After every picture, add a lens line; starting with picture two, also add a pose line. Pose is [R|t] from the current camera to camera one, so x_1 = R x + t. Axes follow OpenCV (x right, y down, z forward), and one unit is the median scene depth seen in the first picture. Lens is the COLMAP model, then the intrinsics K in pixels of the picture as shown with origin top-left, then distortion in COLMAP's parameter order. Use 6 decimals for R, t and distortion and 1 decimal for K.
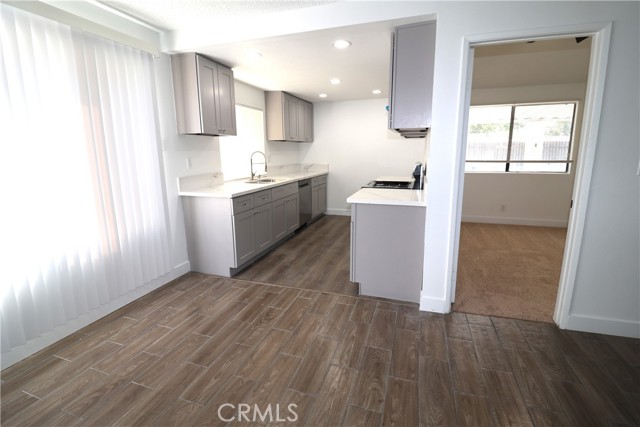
lens RADIAL K [[294.2, 0, 320.2], [0, 294.2, 206.8], [0, 0, 1]] dist [-0.000305, -0.012416]
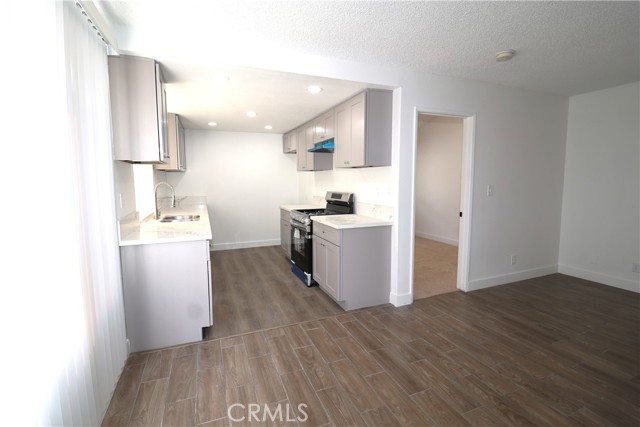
lens RADIAL K [[294.2, 0, 320.2], [0, 294.2, 206.8], [0, 0, 1]] dist [-0.000305, -0.012416]
pose [[0.763681, -0.055638, 0.643192, -0.638107], [0.118817, 0.991374, -0.055319, -0.041259], [-0.634566, 0.118668, 0.763704, 0.172299]]
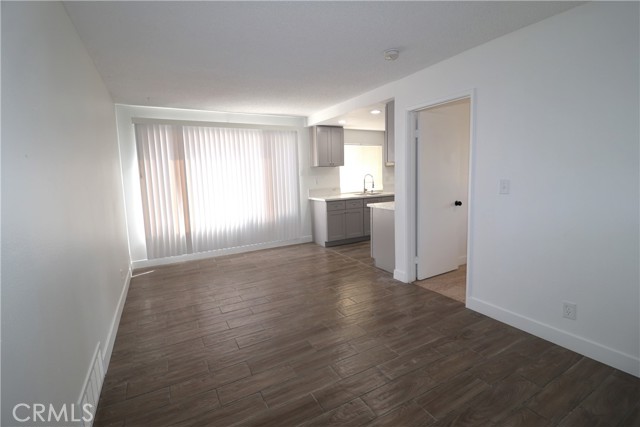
lens RADIAL K [[294.2, 0, 320.2], [0, 294.2, 206.8], [0, 0, 1]] dist [-0.000305, -0.012416]
pose [[0.733642, 0.061269, -0.676769, 0.972736], [-0.099549, 0.994873, -0.017847, 0.040798], [0.672205, 0.080465, 0.735979, -0.382575]]
